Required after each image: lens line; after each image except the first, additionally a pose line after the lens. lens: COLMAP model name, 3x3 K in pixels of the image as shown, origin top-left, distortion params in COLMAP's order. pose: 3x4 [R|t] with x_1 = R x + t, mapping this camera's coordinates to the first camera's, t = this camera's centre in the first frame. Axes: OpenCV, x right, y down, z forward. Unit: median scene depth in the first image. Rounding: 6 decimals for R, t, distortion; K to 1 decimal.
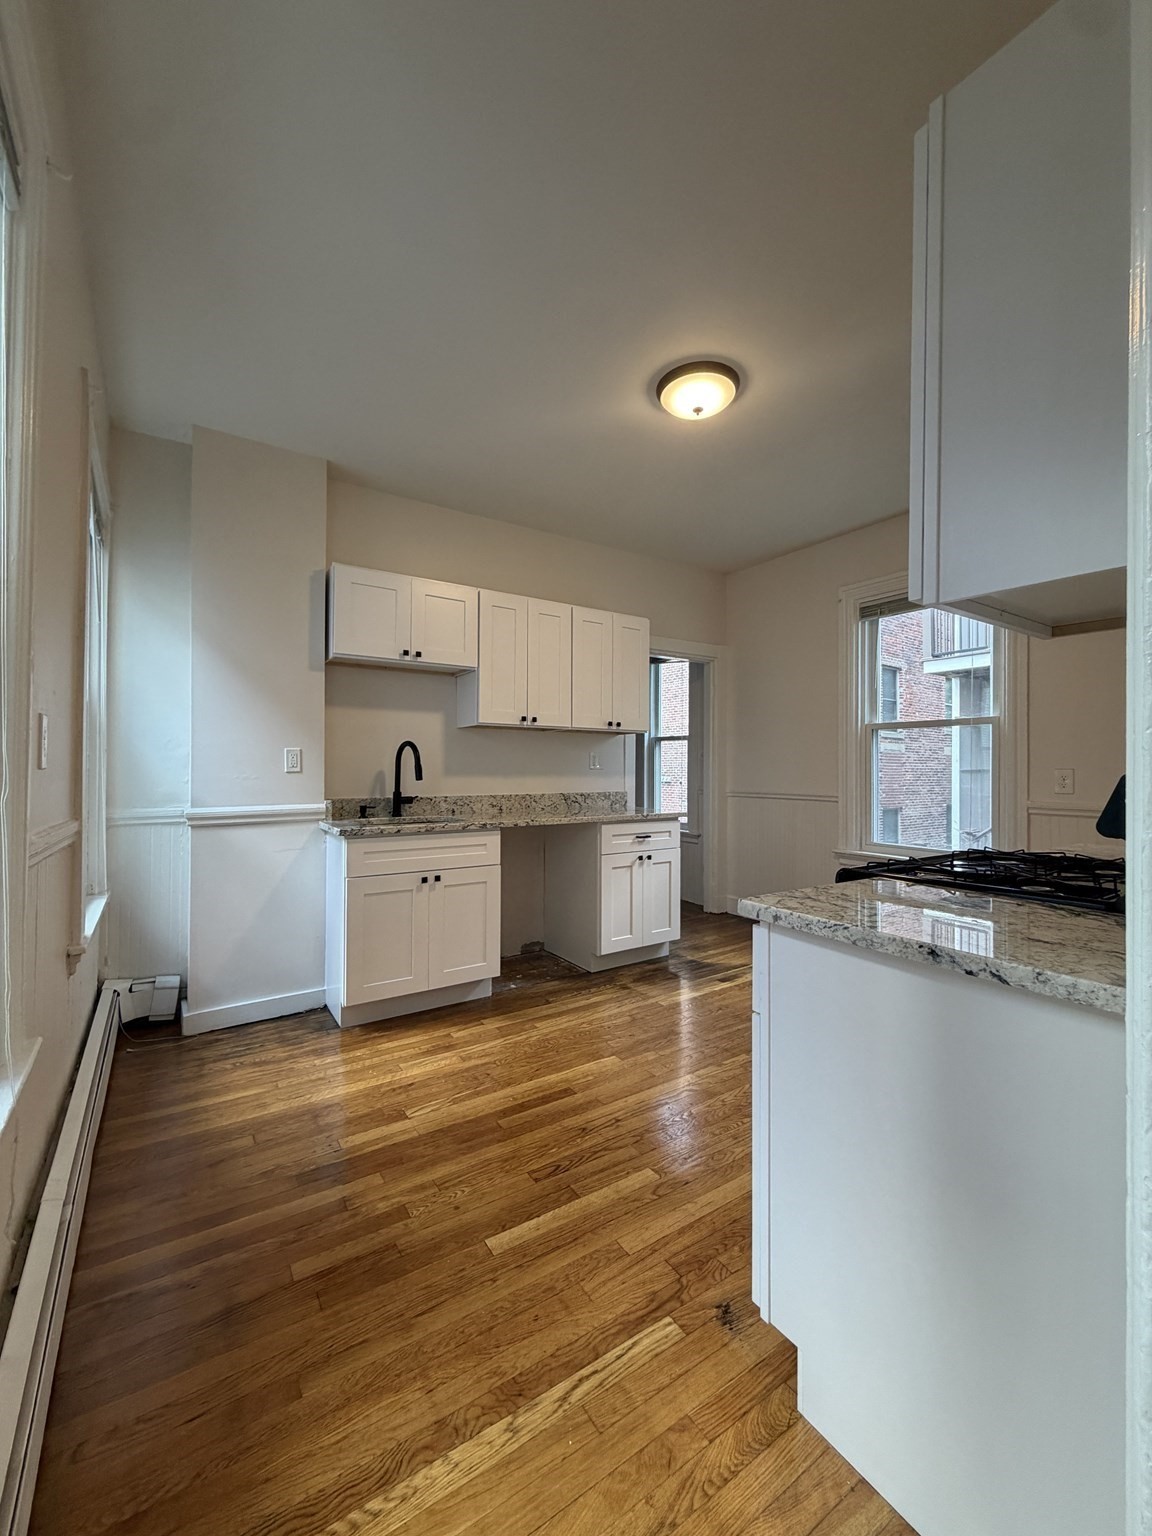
lens RADIAL K [[612.4, 0, 578.4], [0, 612.4, 764.3], [0, 0, 1]] dist [-0.002125, 0.000134]
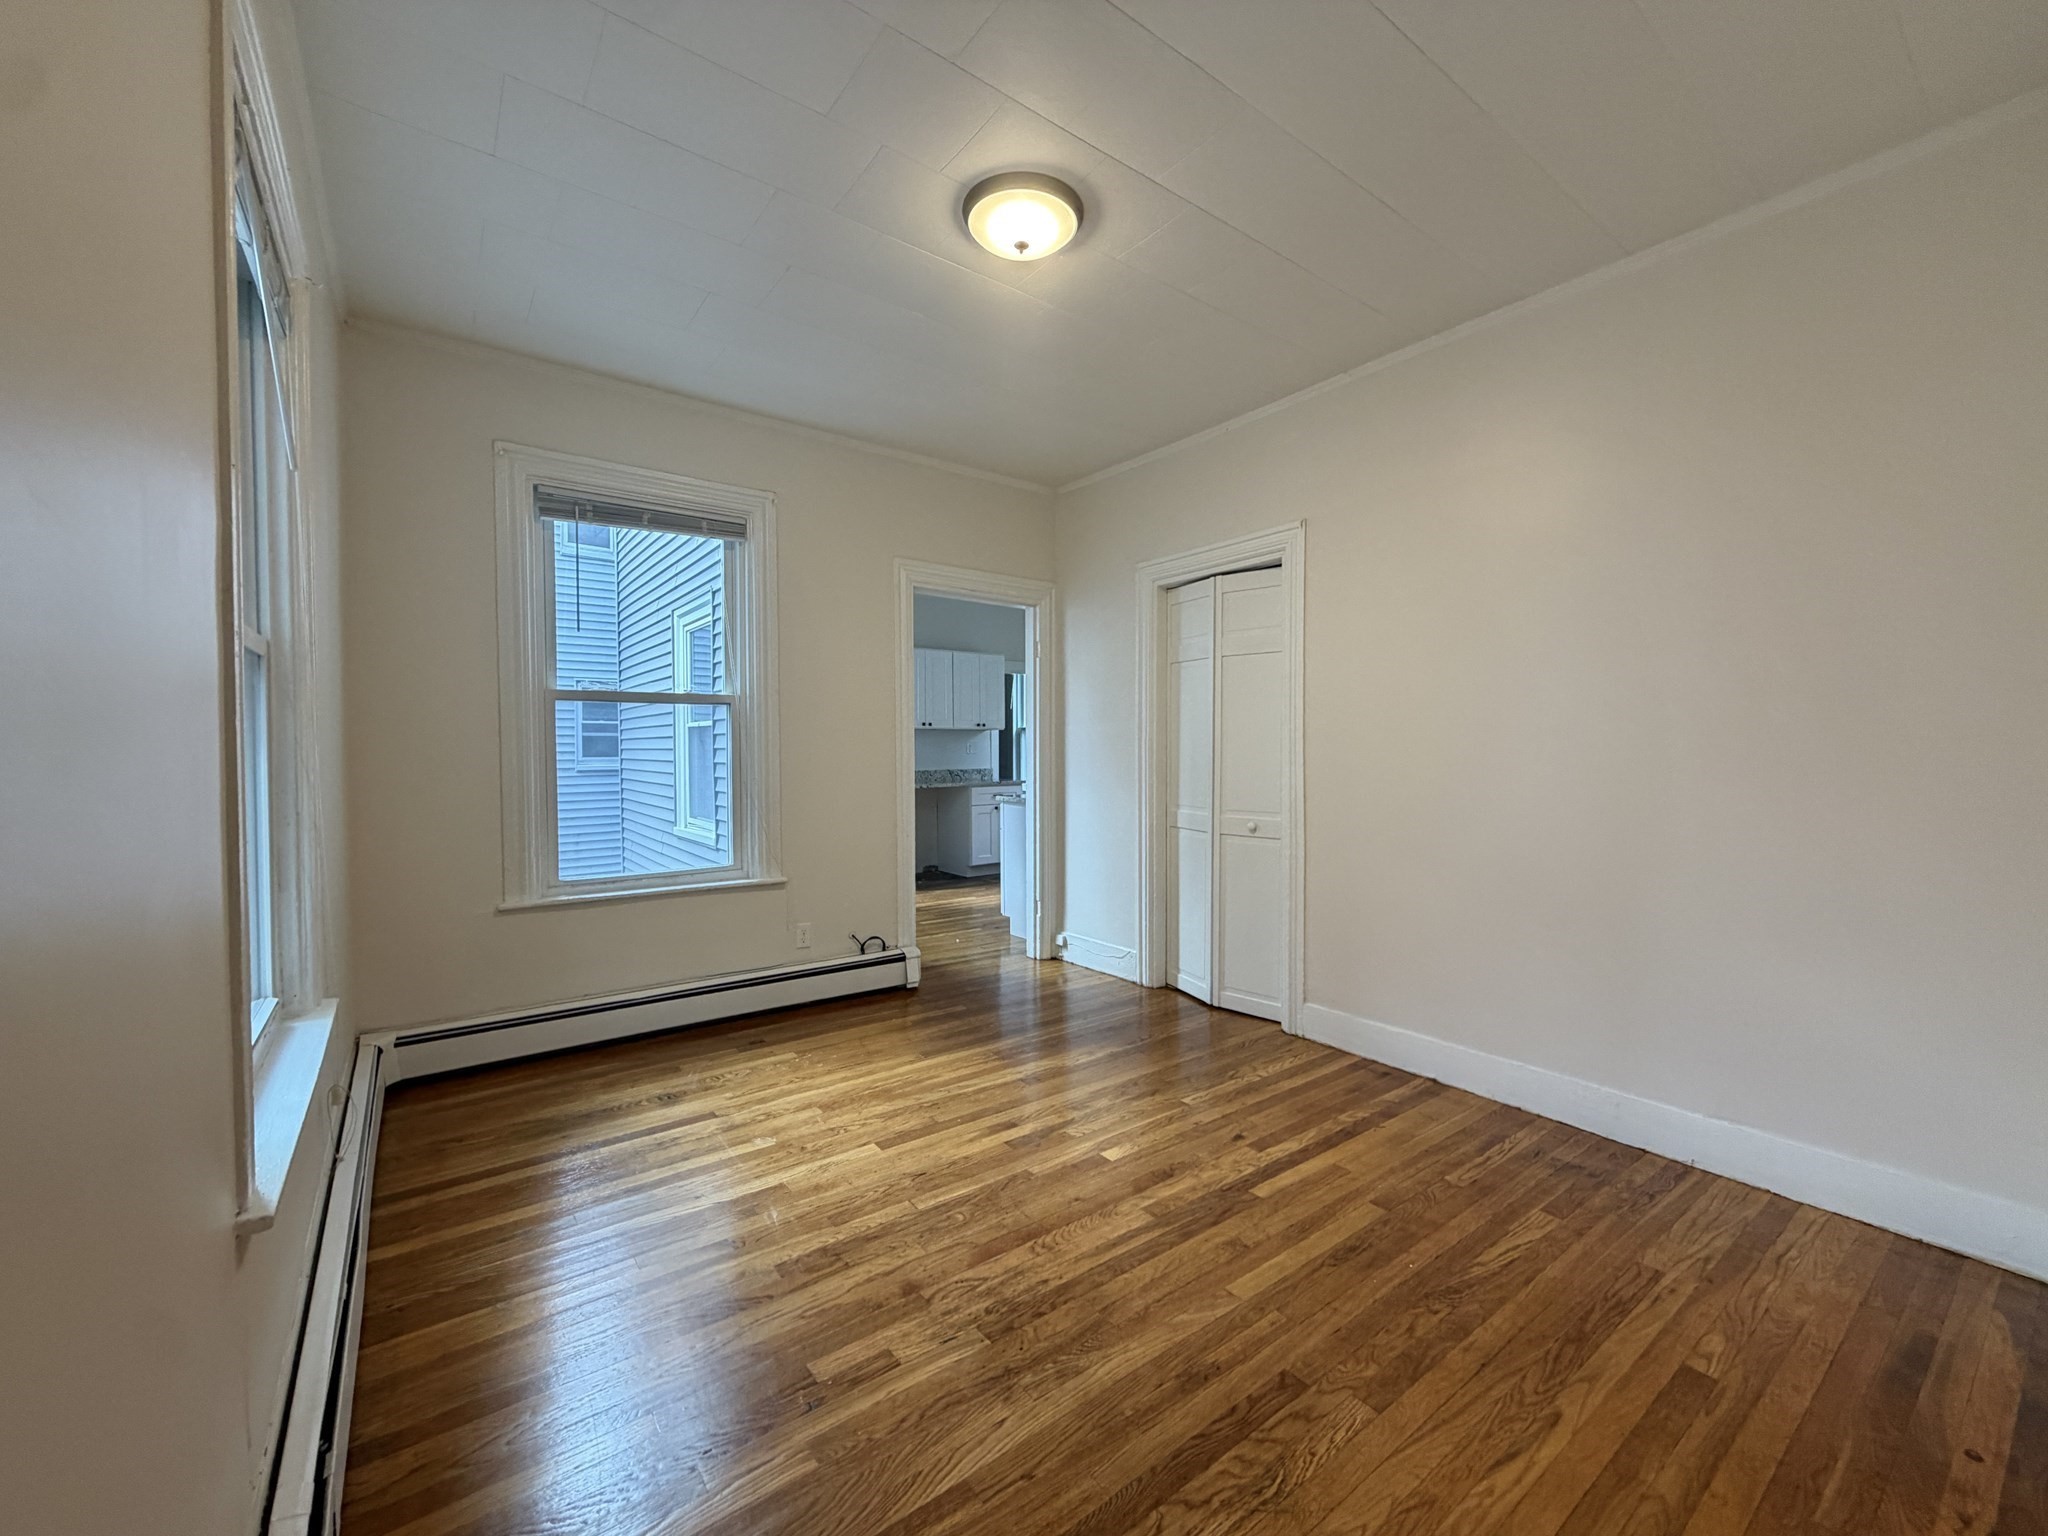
lens RADIAL K [[816.5, 0, 1014.8], [0, 816.5, 763.5], [0, 0, 1]] dist [-0.002125, 0.000134]
pose [[0.999091, -0.014272, 0.040167, 0.068921], [0.013121, 0.999499, 0.028786, -0.030031], [-0.040558, -0.028232, 0.998778, -1.262614]]
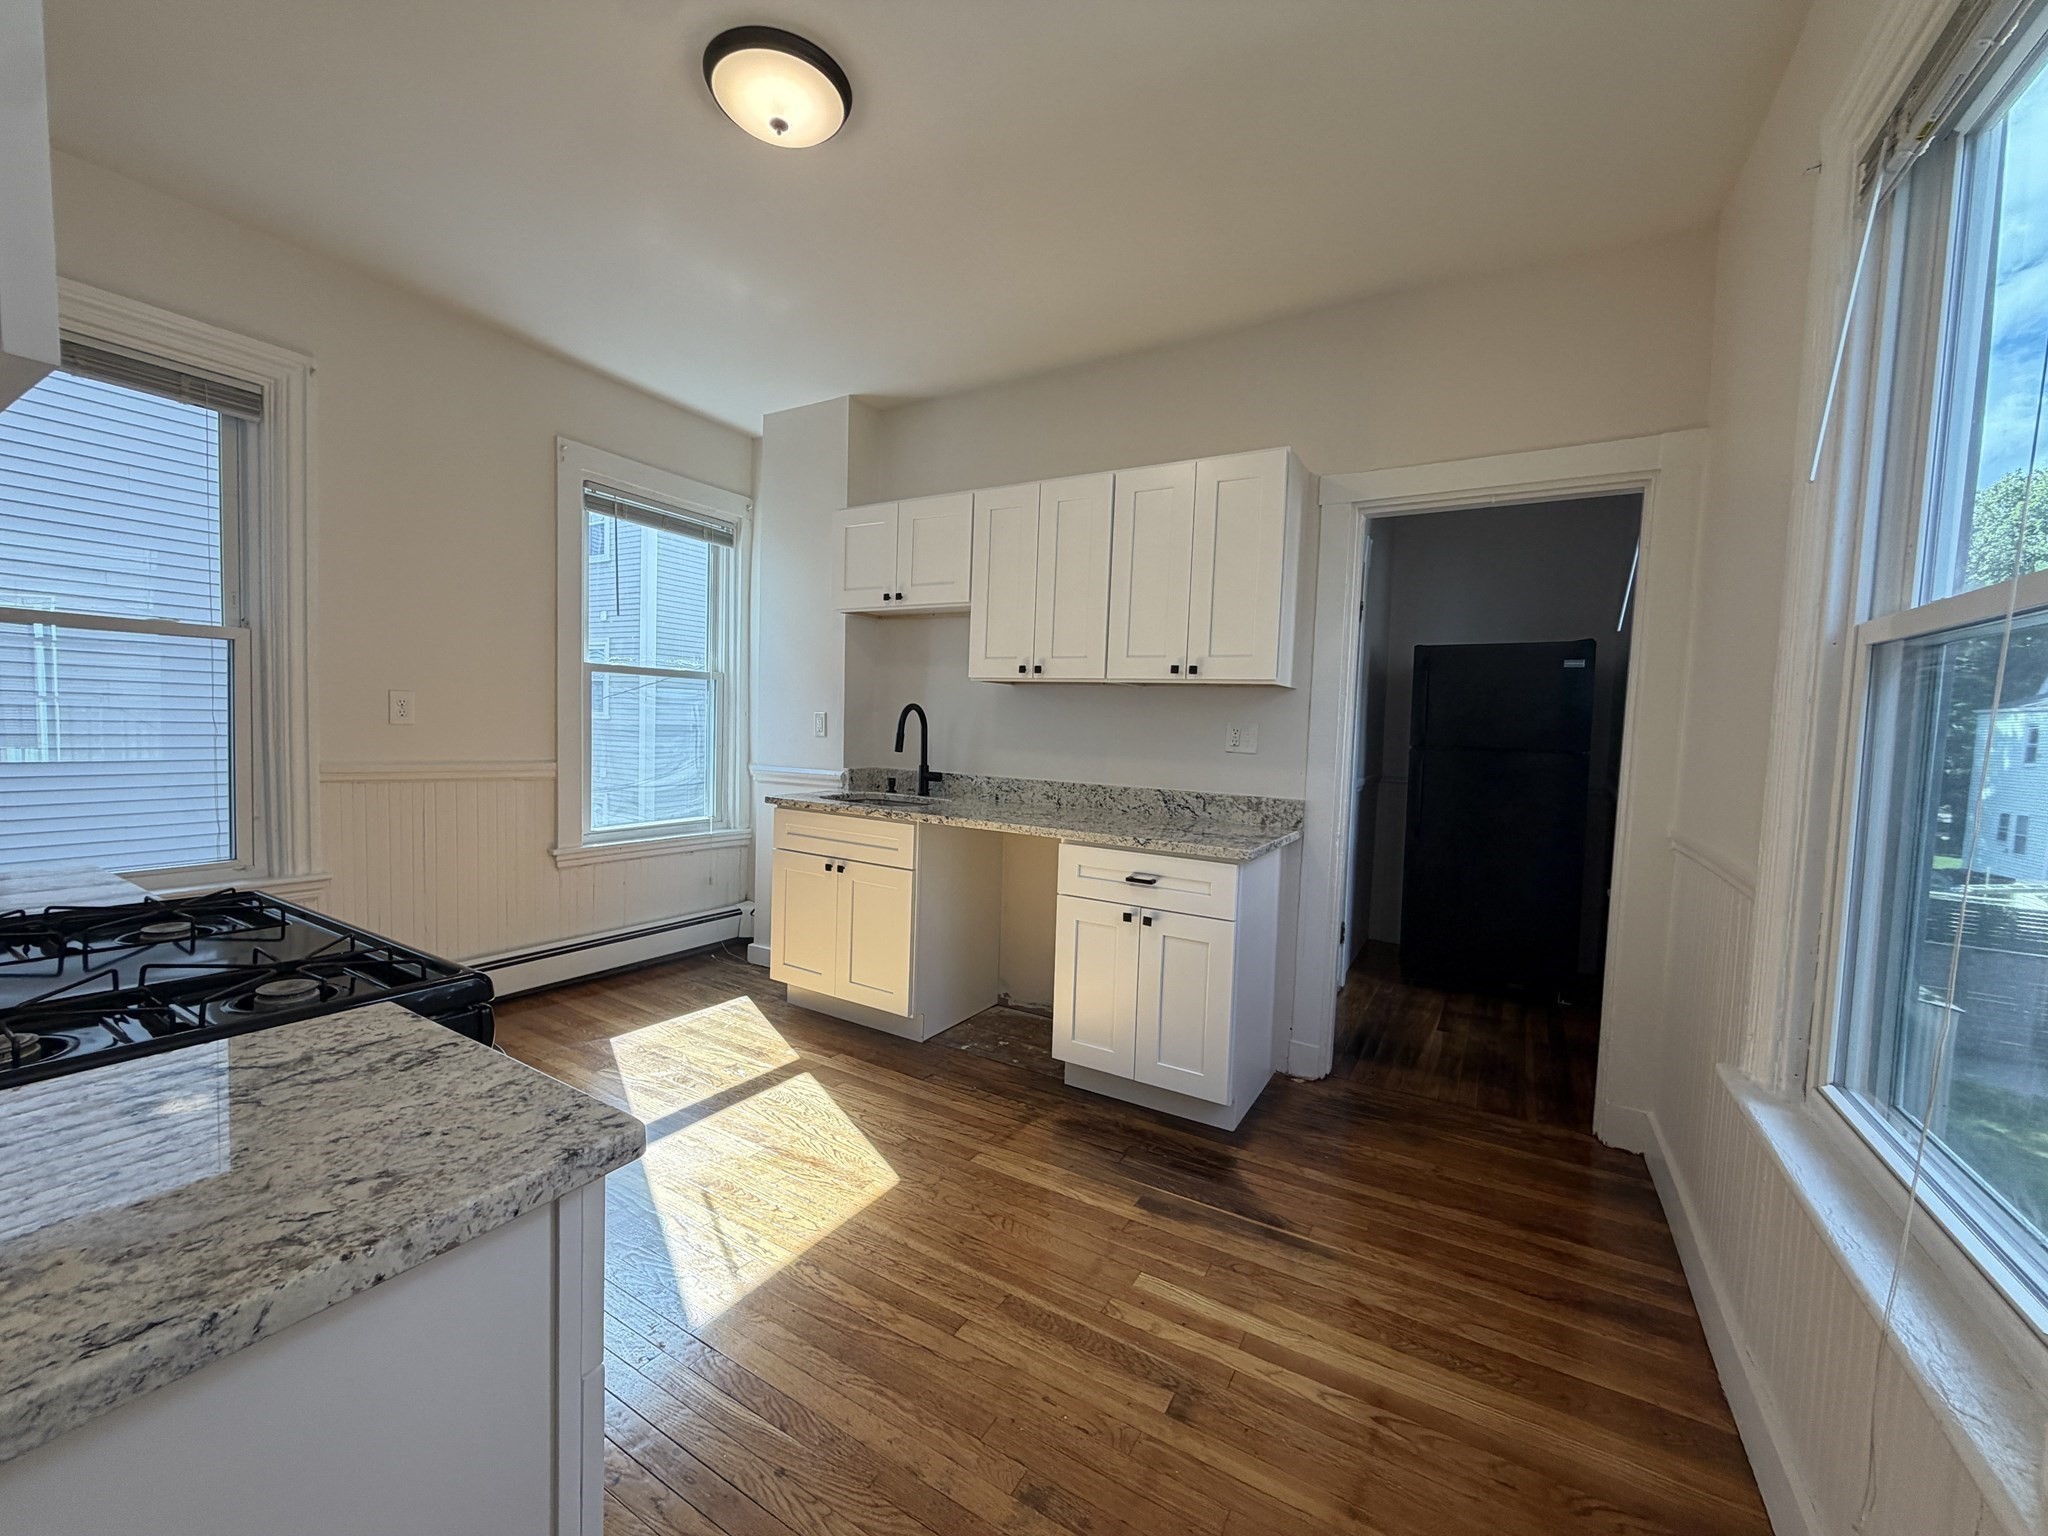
lens RADIAL K [[816.5, 0, 1021.3], [0, 816.5, 765.6], [0, 0, 1]] dist [-0.002125, 0.000134]
pose [[0.426878, 0.061725, -0.902200, 0.761561], [-0.028634, 0.998090, 0.054738, -0.019132], [0.903856, 0.002467, 0.427830, 0.653261]]
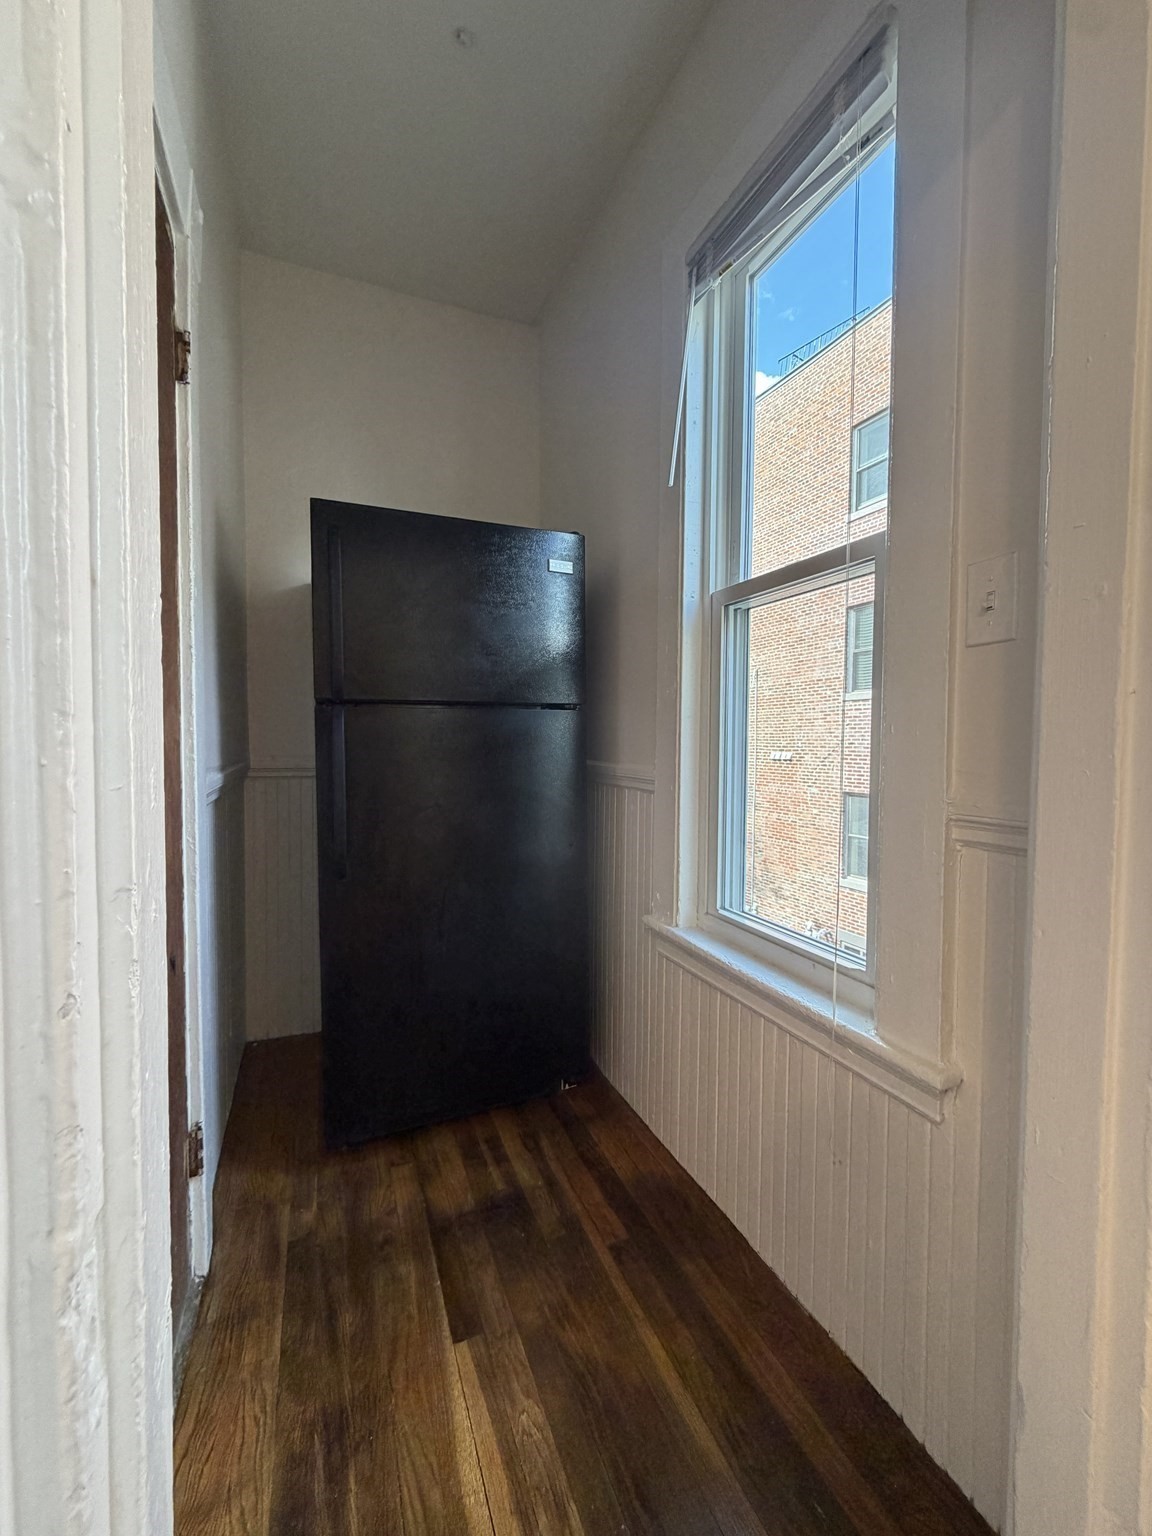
lens RADIAL K [[612.4, 0, 573.0], [0, 612.4, 764.1], [0, 0, 1]] dist [-0.002125, 0.000134]
pose [[0.980501, 0.007555, -0.196371, 0.198717], [-0.002611, 0.999673, 0.025422, 0.037441], [0.196499, -0.024413, 0.980200, 1.273115]]
